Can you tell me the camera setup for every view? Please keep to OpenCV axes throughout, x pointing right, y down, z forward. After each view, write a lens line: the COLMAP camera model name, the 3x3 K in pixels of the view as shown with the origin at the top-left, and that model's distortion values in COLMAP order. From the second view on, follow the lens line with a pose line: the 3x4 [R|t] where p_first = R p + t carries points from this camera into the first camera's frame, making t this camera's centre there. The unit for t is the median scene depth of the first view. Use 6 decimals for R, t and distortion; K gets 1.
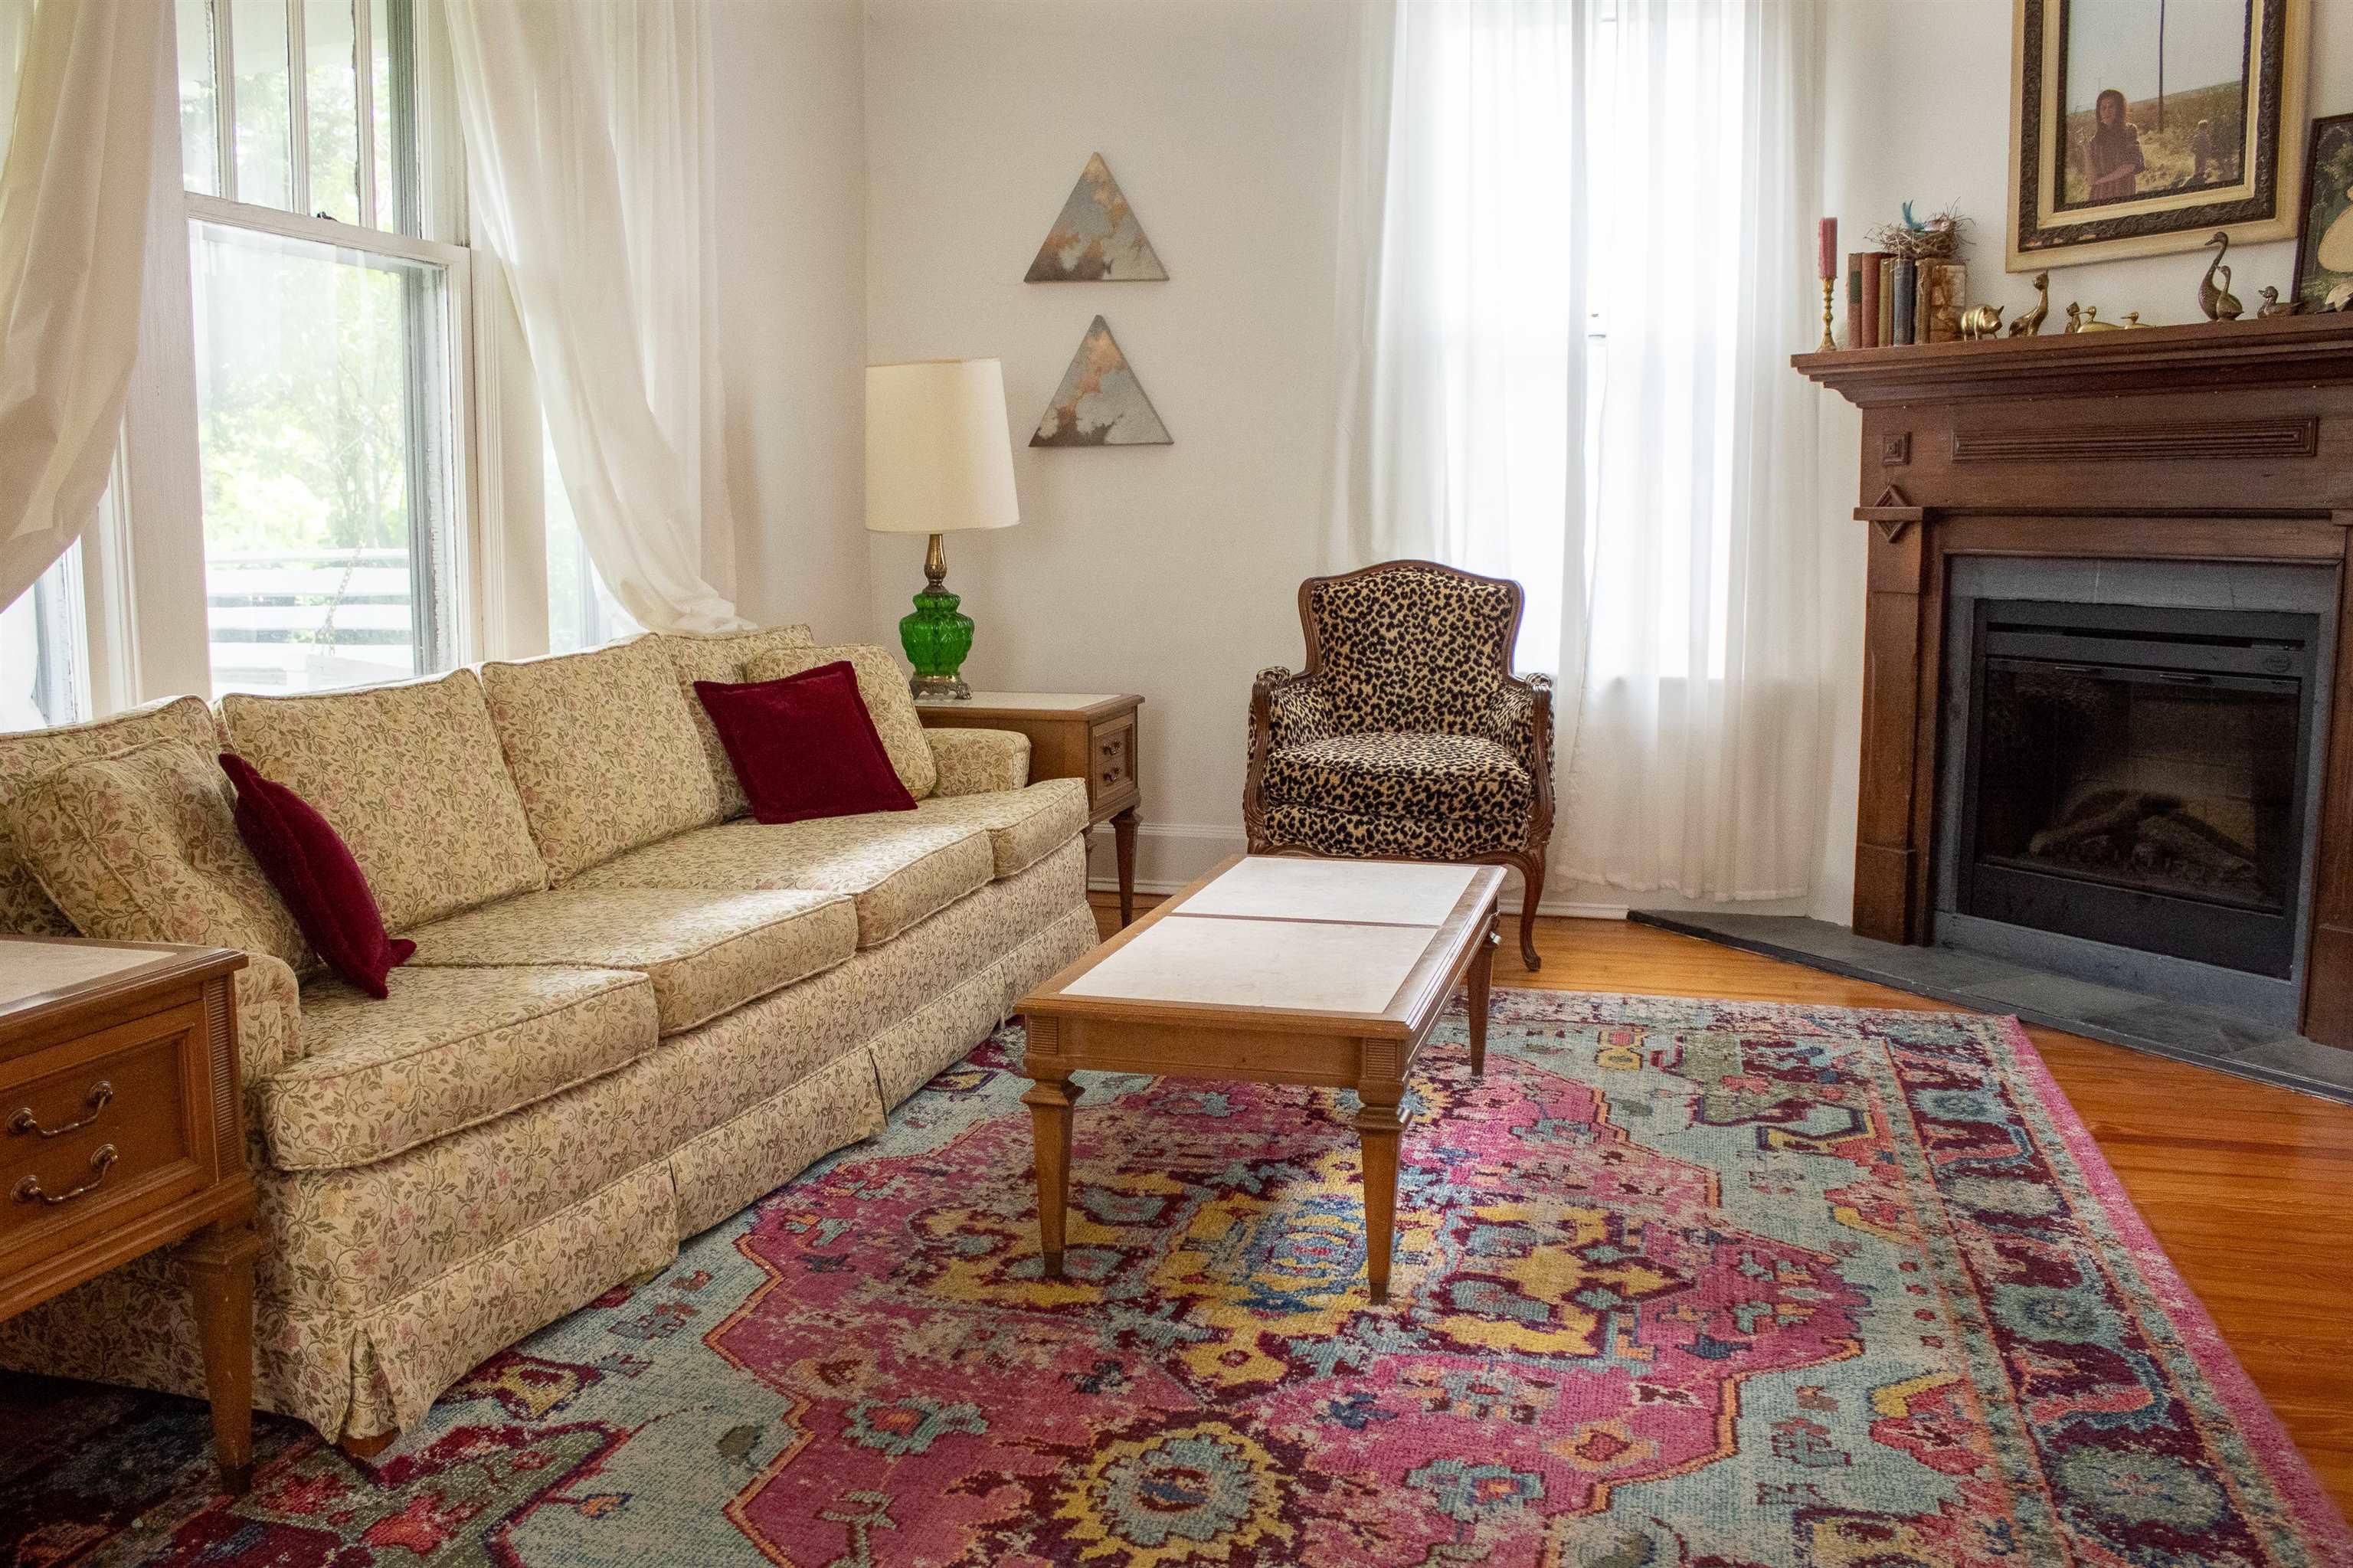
lens RADIAL K [[2113.0, 0, 1100.6], [0, 2113.0, 814.9], [0, 0, 1]] dist [-0.169944, 0.136075]
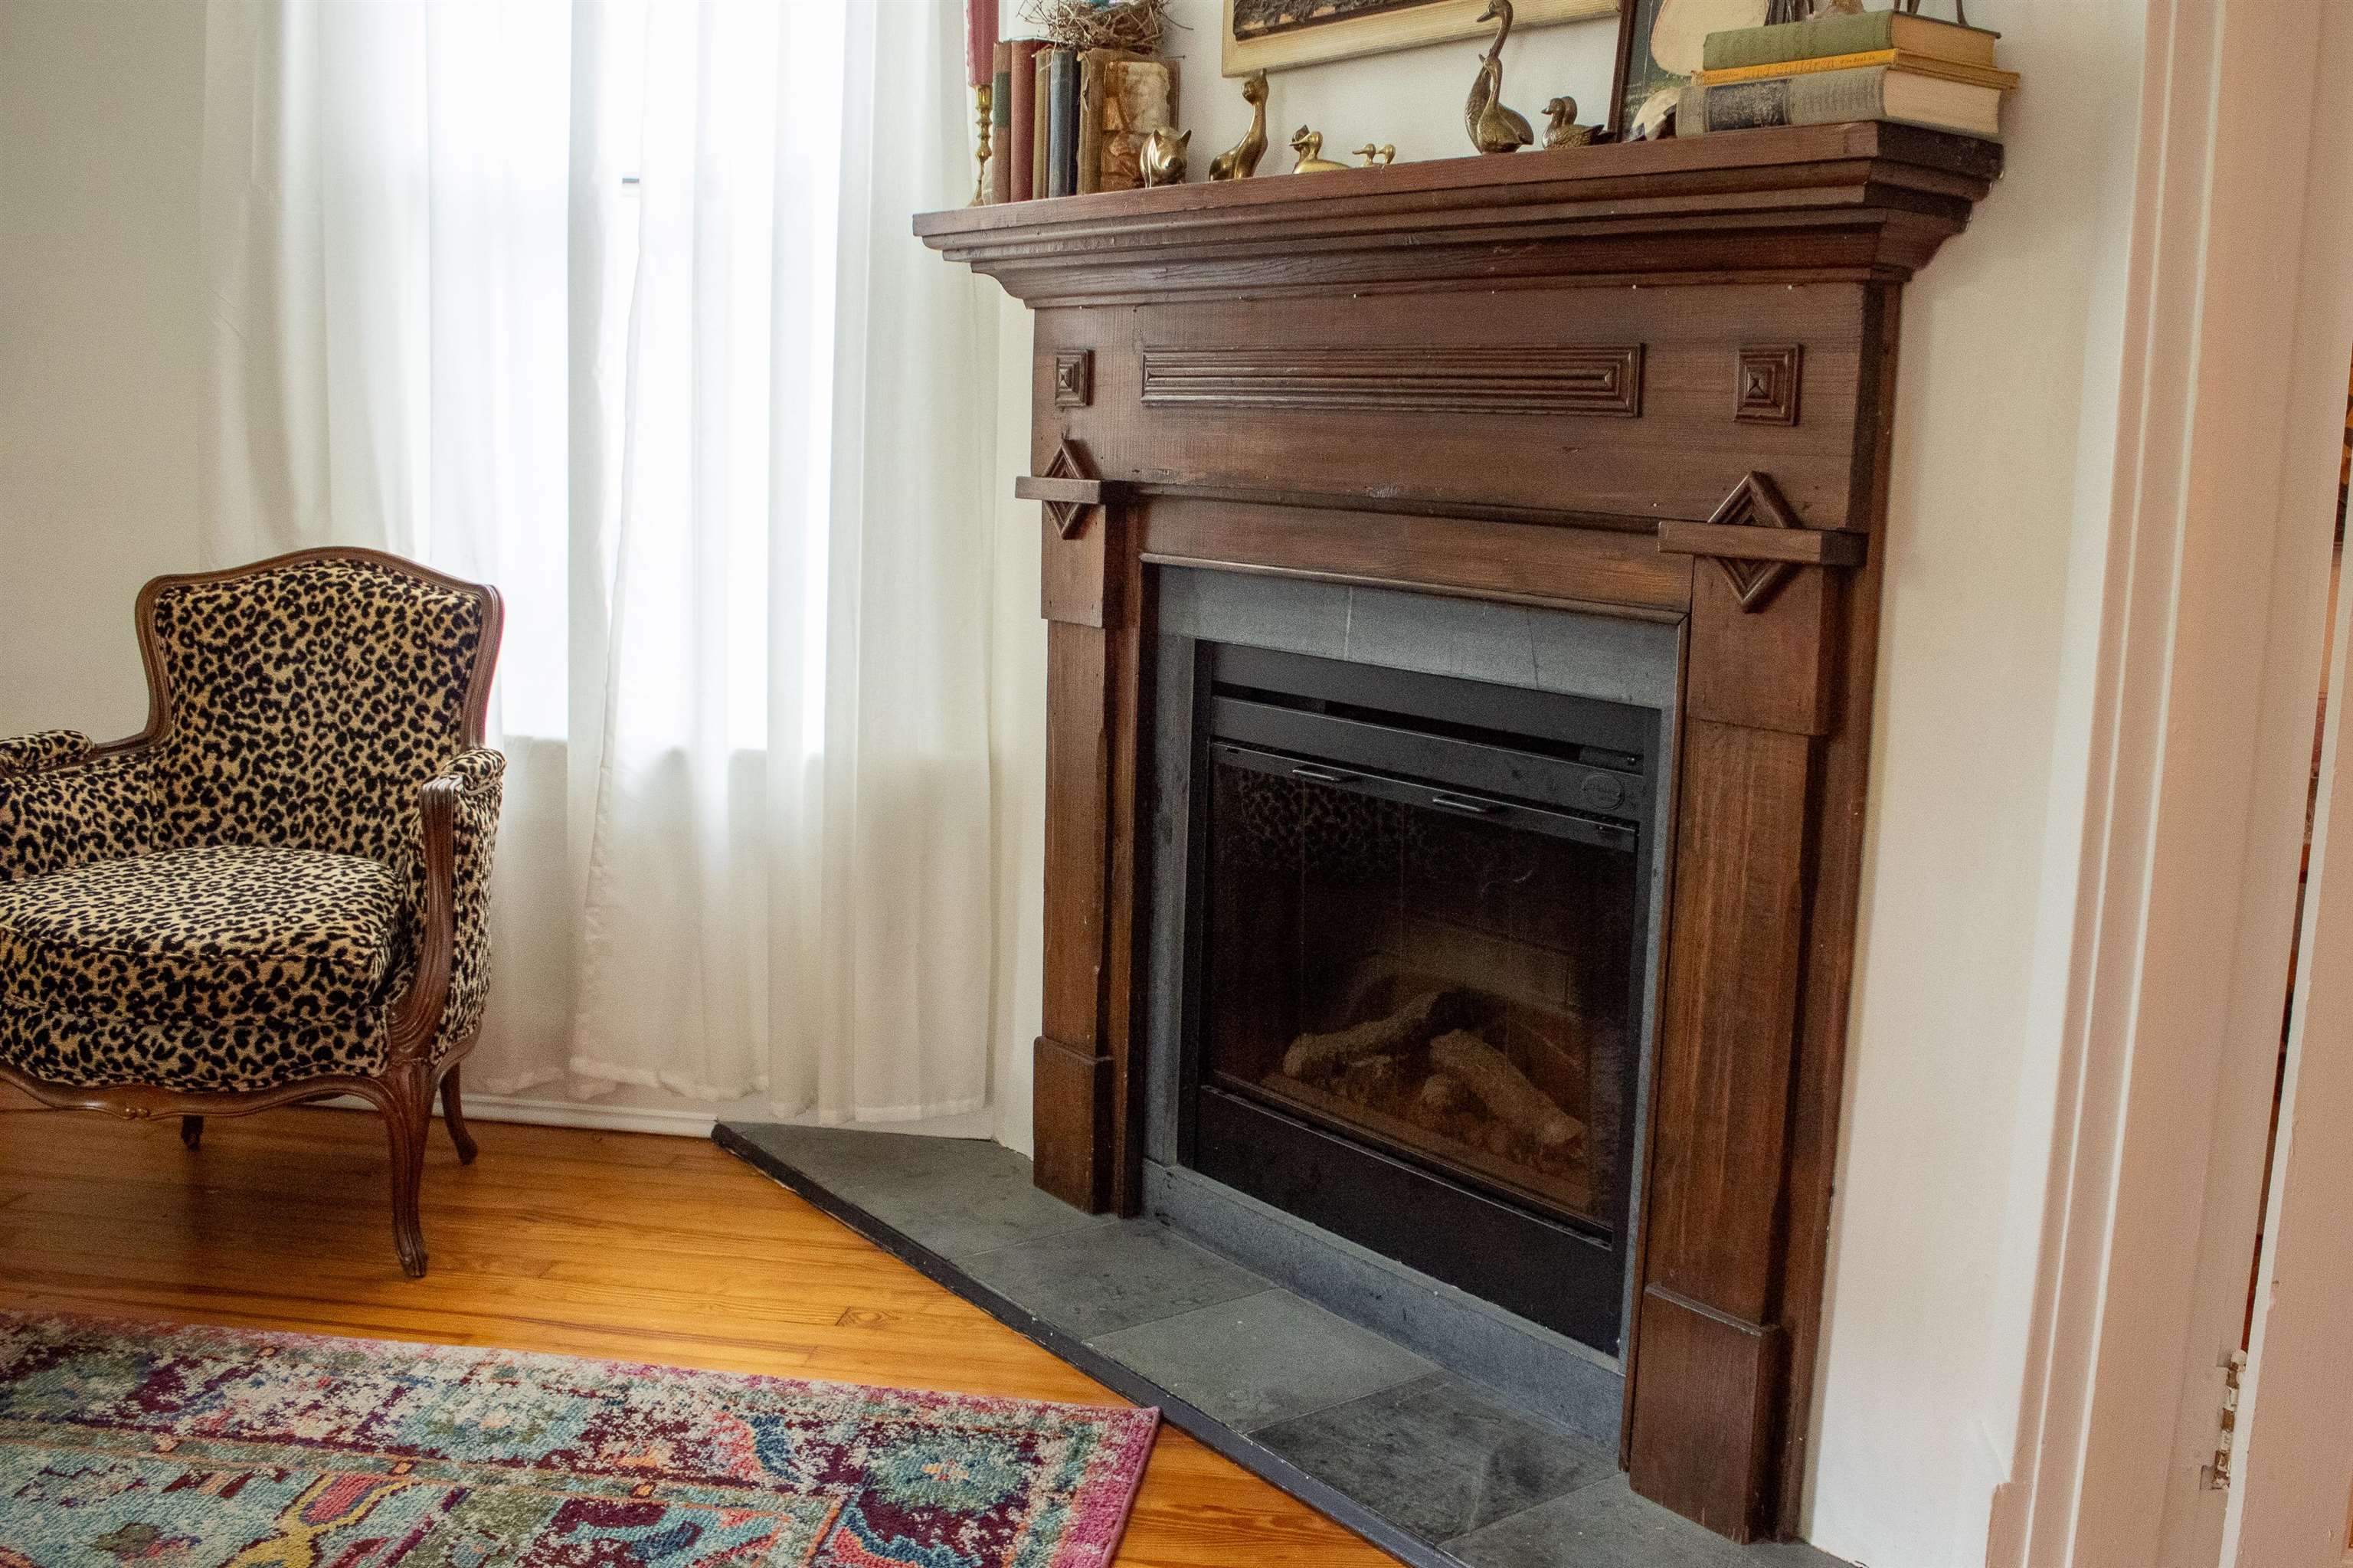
lens RADIAL K [[2296.7, 0, 1336.0], [0, 2296.7, 783.0], [0, 0, 1]] dist [-0.094496, 0.000000]
pose [[0.979242, 0.009266, 0.202484, 0.392080], [-0.011631, 0.999877, 0.010495, -0.084826], [-0.202362, -0.012632, 0.979229, 0.412784]]
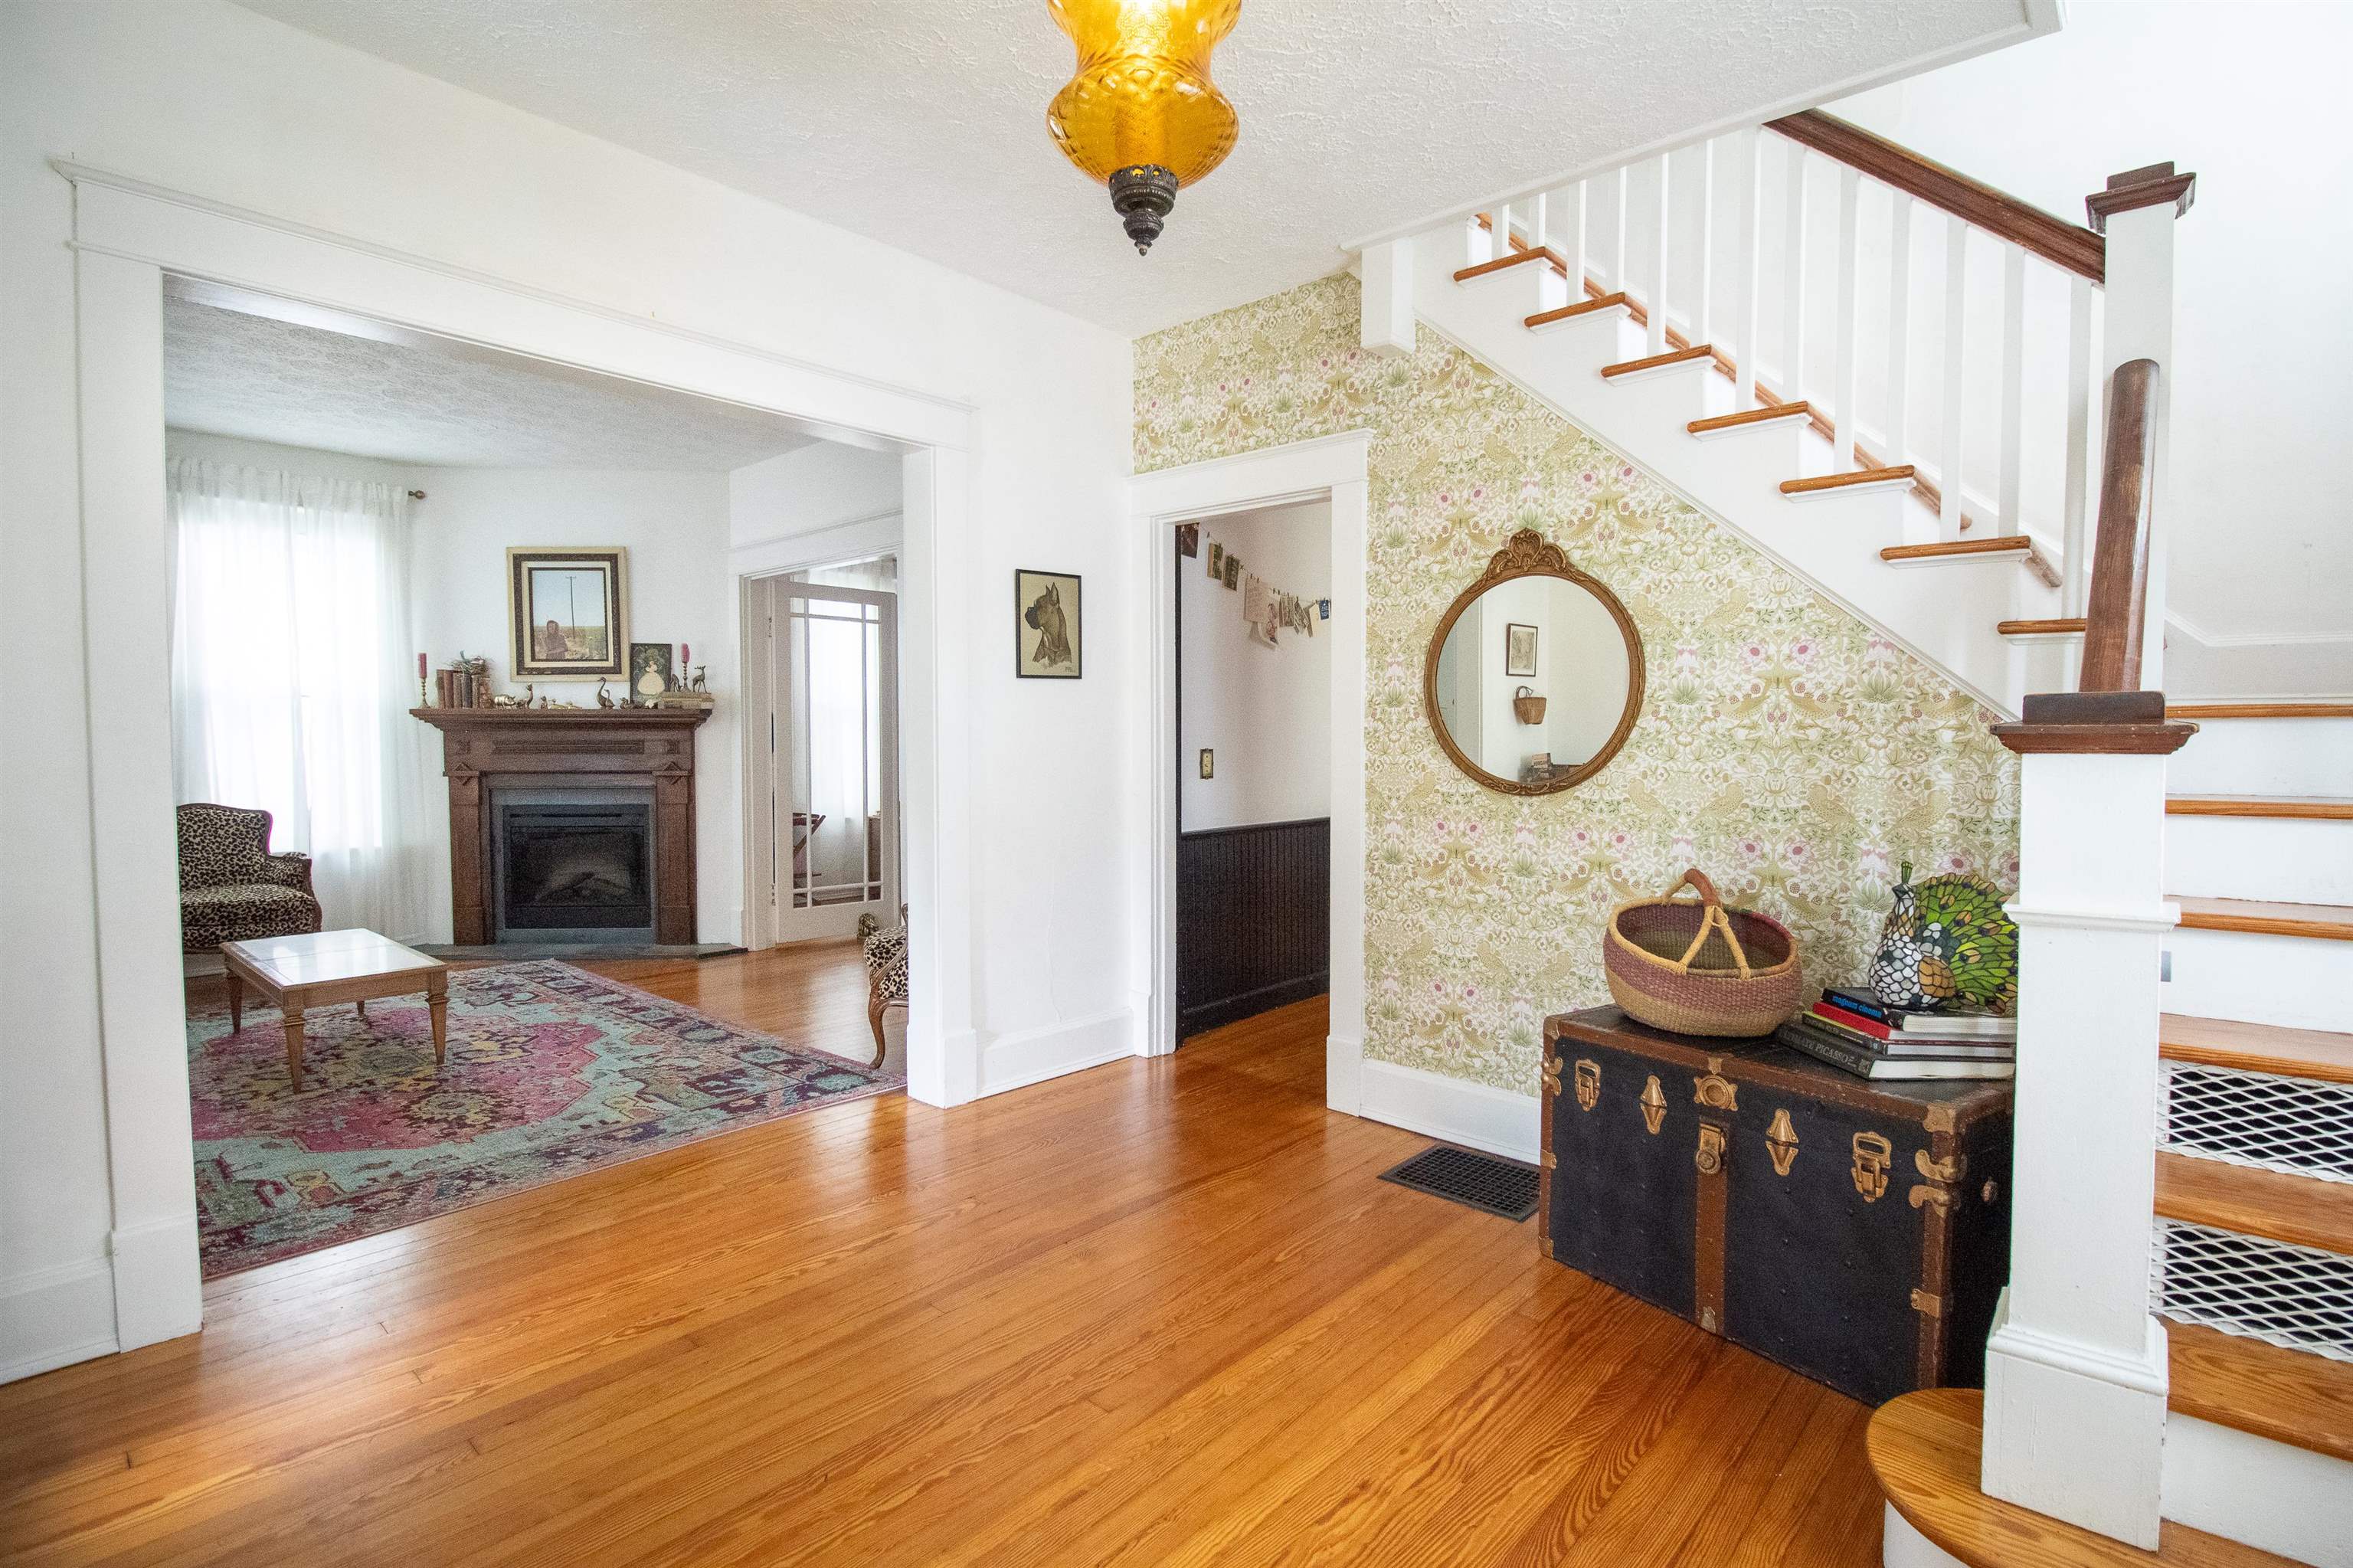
lens RADIAL K [[1110.2, 0, 1197.0], [0, 1110.2, 785.0], [0, 0, 1]] dist [-0.003759, -0.011869]
pose [[0.419964, -0.035227, 0.906857, -0.550059], [0.128012, 0.991555, -0.020765, 0.011203], [-0.898467, 0.124809, 0.420927, -0.437617]]
